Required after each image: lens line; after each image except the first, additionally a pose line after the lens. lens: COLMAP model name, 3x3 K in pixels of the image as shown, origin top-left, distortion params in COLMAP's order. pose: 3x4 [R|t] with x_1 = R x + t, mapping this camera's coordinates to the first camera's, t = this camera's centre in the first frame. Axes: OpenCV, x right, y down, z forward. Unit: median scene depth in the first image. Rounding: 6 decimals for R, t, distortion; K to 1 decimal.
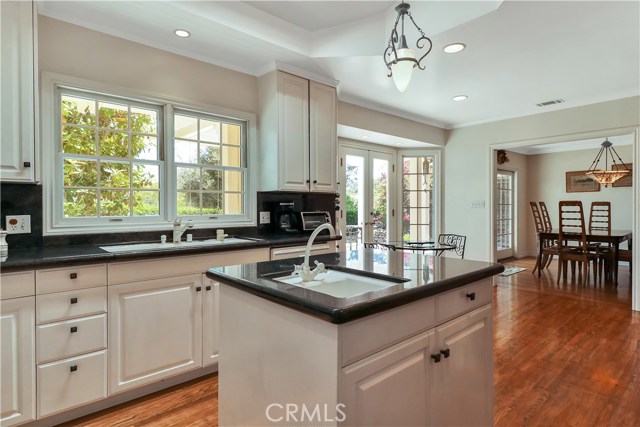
lens RADIAL K [[356.9, 0, 317.1], [0, 356.9, 207.9], [0, 0, 1]] dist [0.026235, -0.009158]
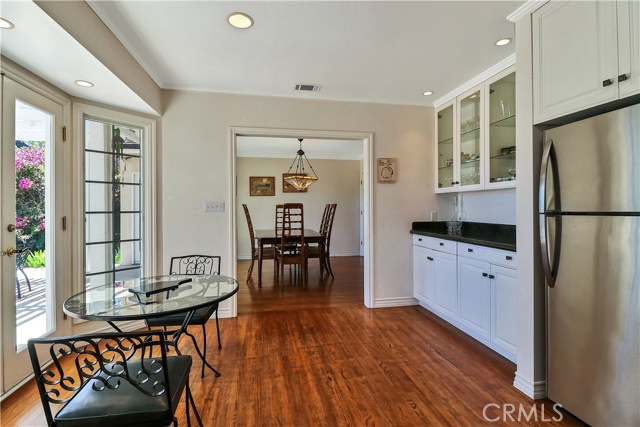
lens RADIAL K [[304.7, 0, 319.6], [0, 304.7, 209.3], [0, 0, 1]] dist [0.009574, -0.007876]
pose [[0.520912, -0.005019, 0.853596, 0.033514], [0.007826, 0.999969, 0.001104, -0.003602], [-0.853575, 0.006105, 0.520935, 0.459536]]
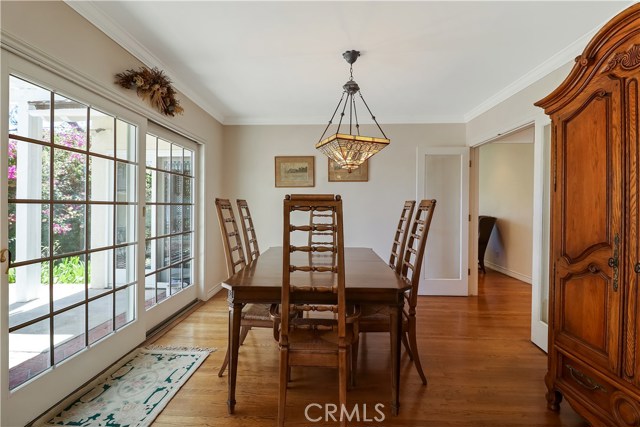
lens RADIAL K [[304.7, 0, 315.7], [0, 304.7, 208.2], [0, 0, 1]] dist [0.009574, -0.007876]
pose [[0.708358, 0.005329, 0.705834, 0.457424], [-0.006989, 0.999975, -0.000536, -0.006696], [-0.705819, -0.004554, 0.708377, 0.721467]]
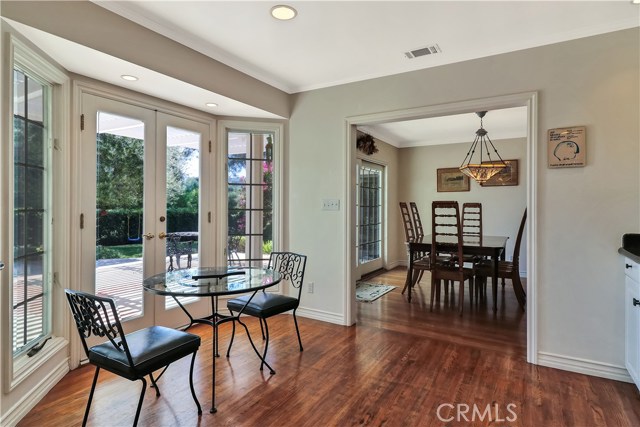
lens RADIAL K [[356.9, 0, 319.7], [0, 356.9, 207.3], [0, 0, 1]] dist [0.026235, -0.009158]
pose [[0.955561, 0.005638, 0.294739, 0.208054], [-0.005203, 0.999984, -0.002261, -0.003278], [-0.294747, 0.000627, 0.955575, 0.326307]]
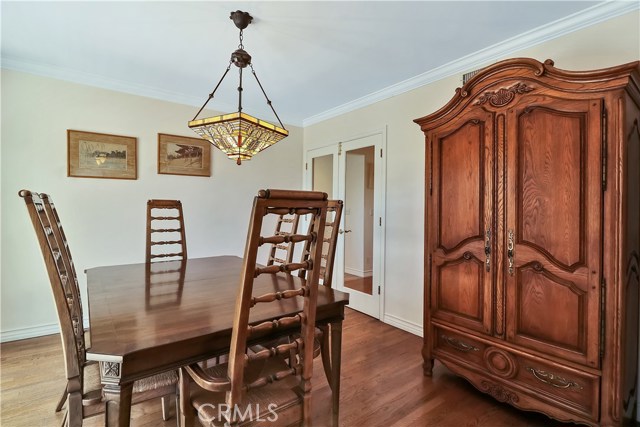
lens RADIAL K [[304.7, 0, 317.1], [0, 304.7, 208.4], [0, 0, 1]] dist [0.009574, -0.007876]
pose [[0.093168, 0.002028, 0.995648, 0.460090], [-0.006513, 0.999978, -0.001428, -0.007918], [-0.995629, -0.006351, 0.093180, 0.869699]]
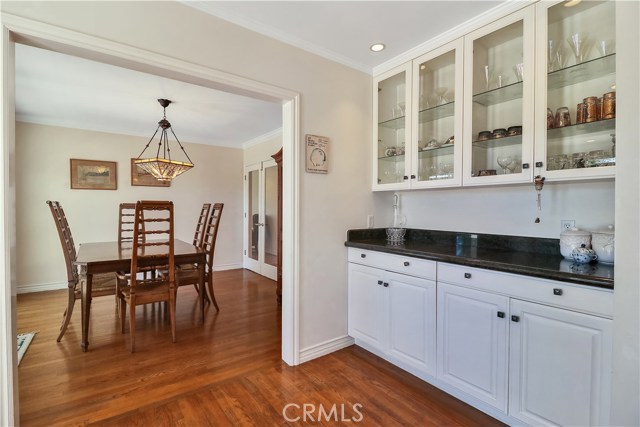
lens RADIAL K [[304.7, 0, 318.9], [0, 304.7, 211.2], [0, 0, 1]] dist [0.009574, -0.007876]
pose [[0.108374, -0.005779, 0.994093, 0.222415], [0.000183, 0.999983, 0.005794, -0.005637], [-0.994110, -0.000446, 0.108373, 0.618889]]
